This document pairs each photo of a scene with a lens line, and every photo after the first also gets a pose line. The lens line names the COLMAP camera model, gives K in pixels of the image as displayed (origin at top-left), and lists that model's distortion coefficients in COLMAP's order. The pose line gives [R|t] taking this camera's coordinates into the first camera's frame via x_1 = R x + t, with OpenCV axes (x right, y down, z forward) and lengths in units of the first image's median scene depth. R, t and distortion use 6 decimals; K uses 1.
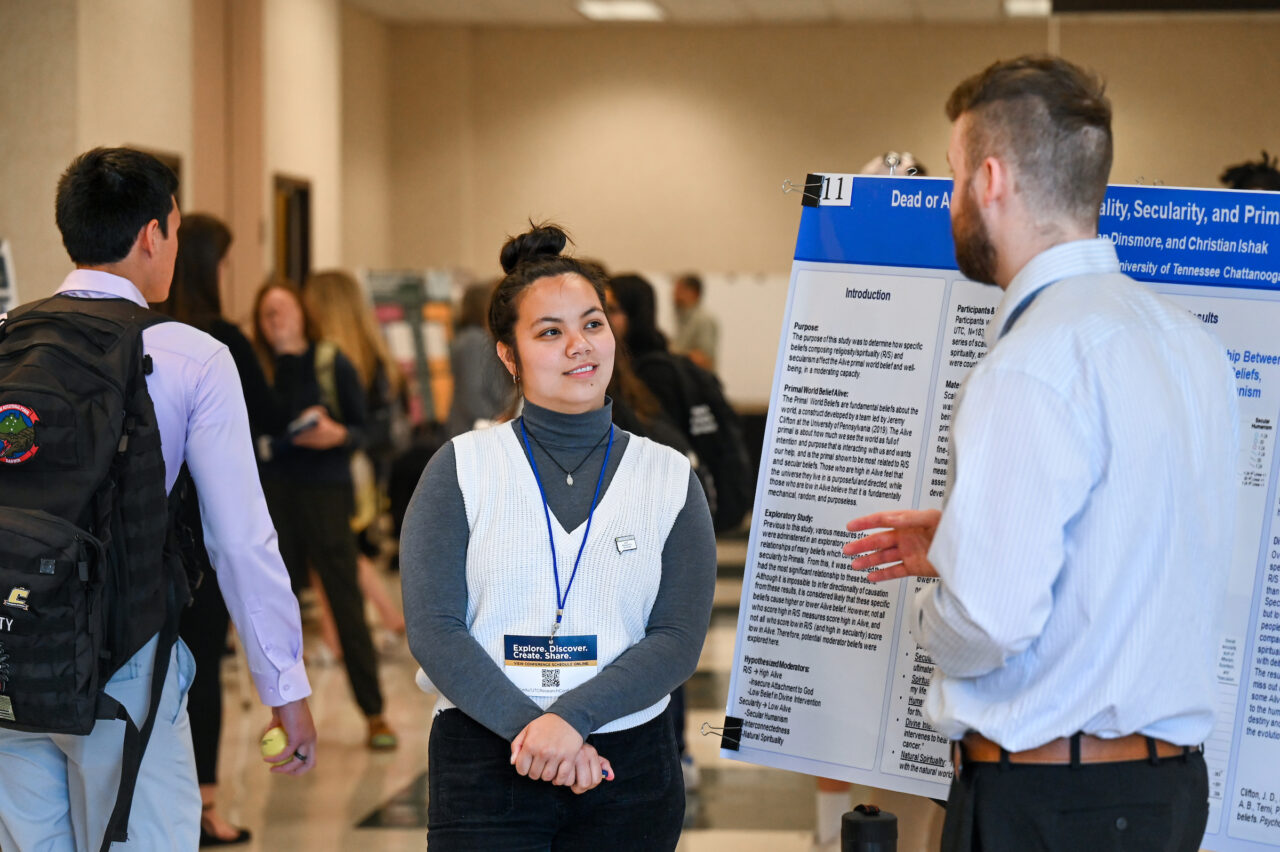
lens RADIAL K [[3445.3, 0, 640.1], [0, 3445.3, 424.7], [0, 0, 1]] dist [0.087163, 0.000000]
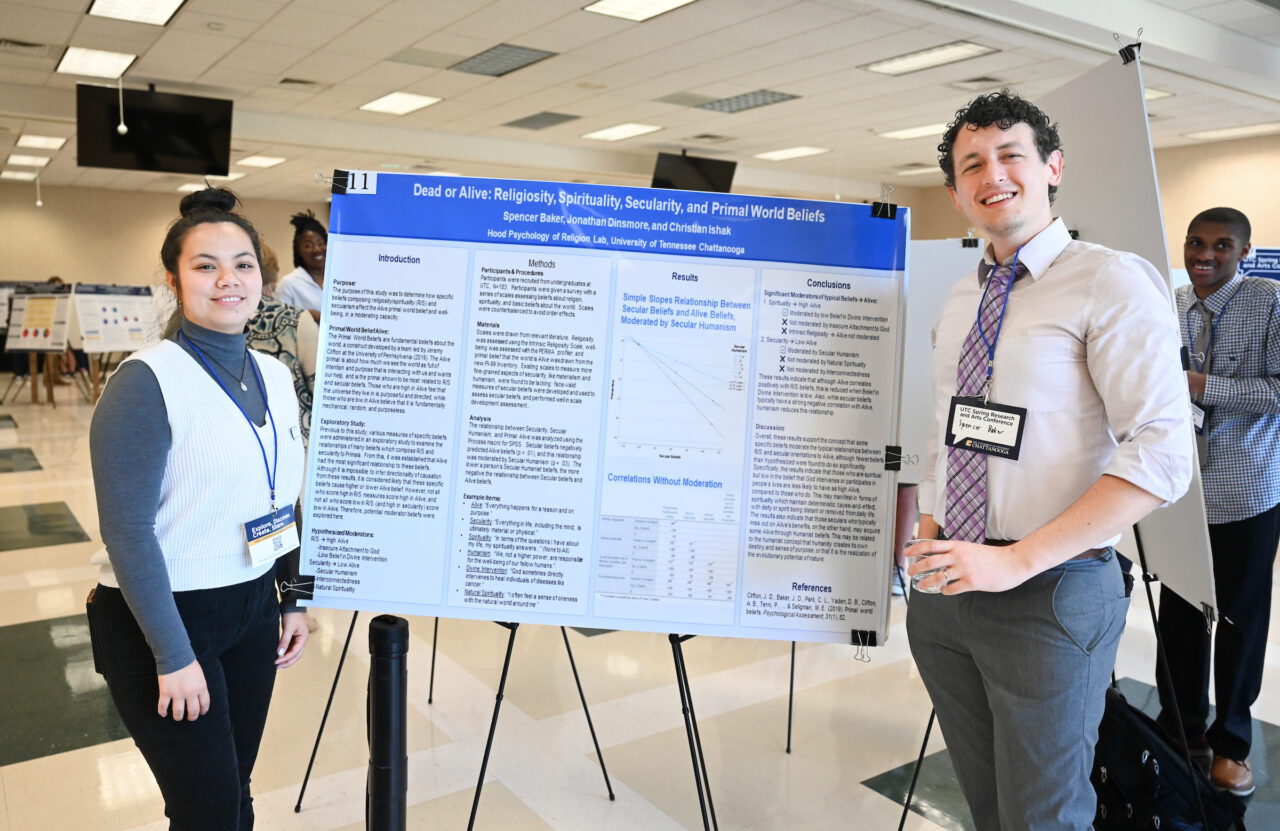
lens RADIAL K [[995.3, 0, 639.5], [0, 995.3, 426.9], [0, 0, 1]] dist [-0.000829, -0.006970]
pose [[0.761594, -0.061458, 0.645133, -0.122312], [0.014568, 0.996865, 0.077767, -0.000564], [-0.647890, -0.049829, 0.760102, 0.639272]]
